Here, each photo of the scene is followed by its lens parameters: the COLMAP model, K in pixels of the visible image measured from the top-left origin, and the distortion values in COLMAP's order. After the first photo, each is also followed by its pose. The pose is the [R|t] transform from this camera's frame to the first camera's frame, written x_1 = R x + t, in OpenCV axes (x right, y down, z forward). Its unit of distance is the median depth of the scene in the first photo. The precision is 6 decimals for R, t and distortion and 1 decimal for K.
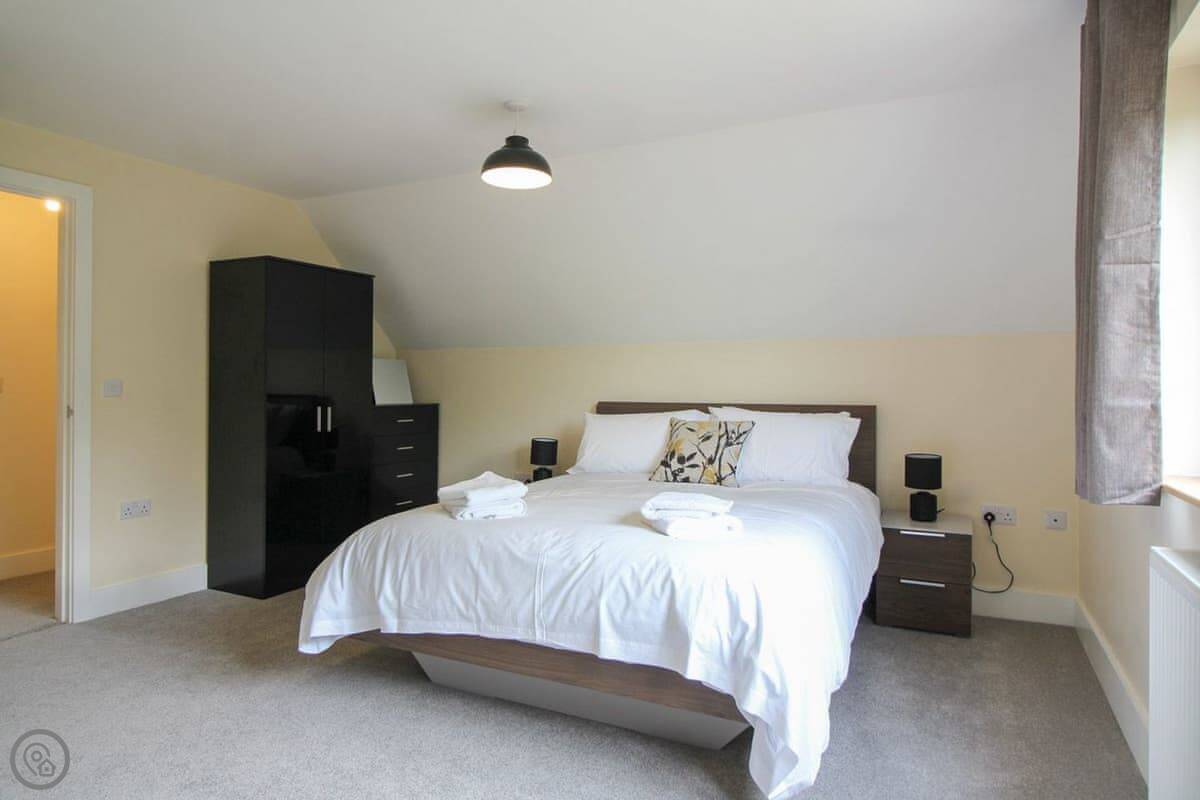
lens RADIAL K [[718.0, 0, 600.0], [0, 718.0, 400.0], [0, 0, 1]] dist [-0.001276, -0.000131]
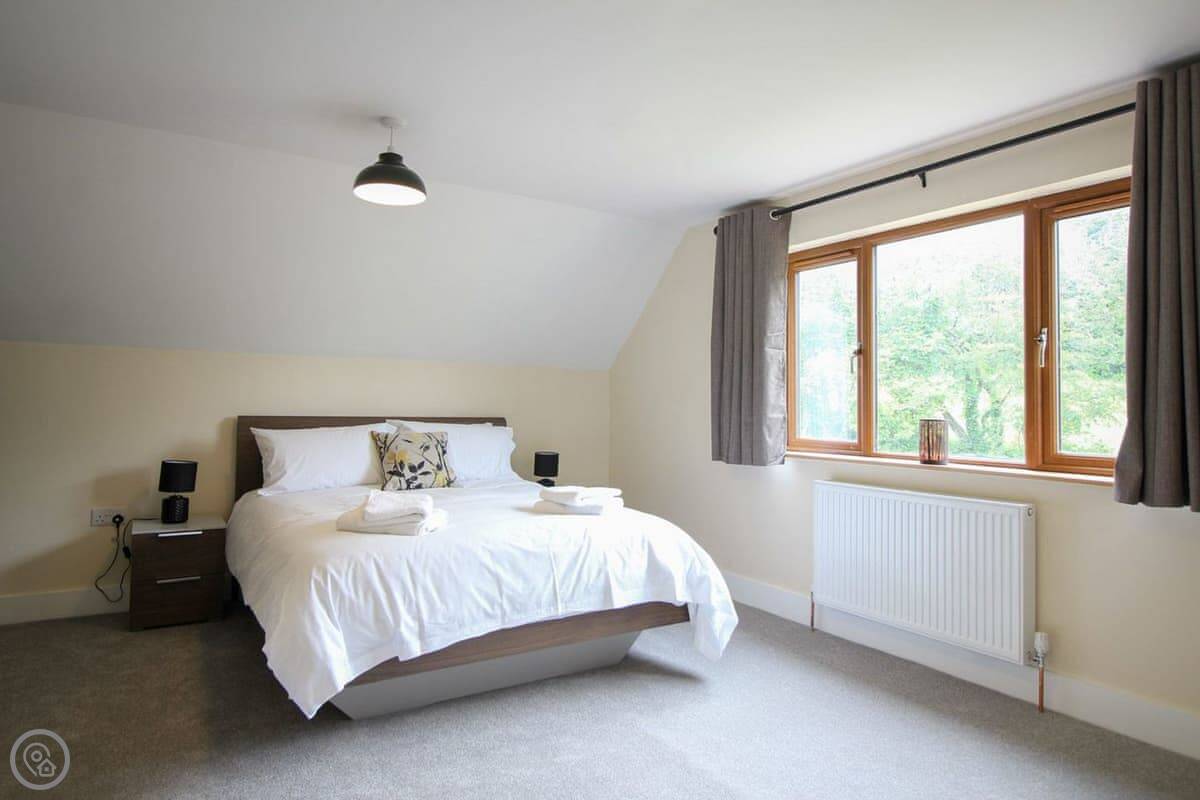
lens RADIAL K [[718.0, 0, 600.0], [0, 718.0, 400.0], [0, 0, 1]] dist [-0.001276, -0.000131]
pose [[0.516685, 0.007980, 0.856139, -1.010631], [-0.000068, 0.999957, -0.009280, -0.017291], [-0.856176, 0.004737, 0.516663, 0.277931]]
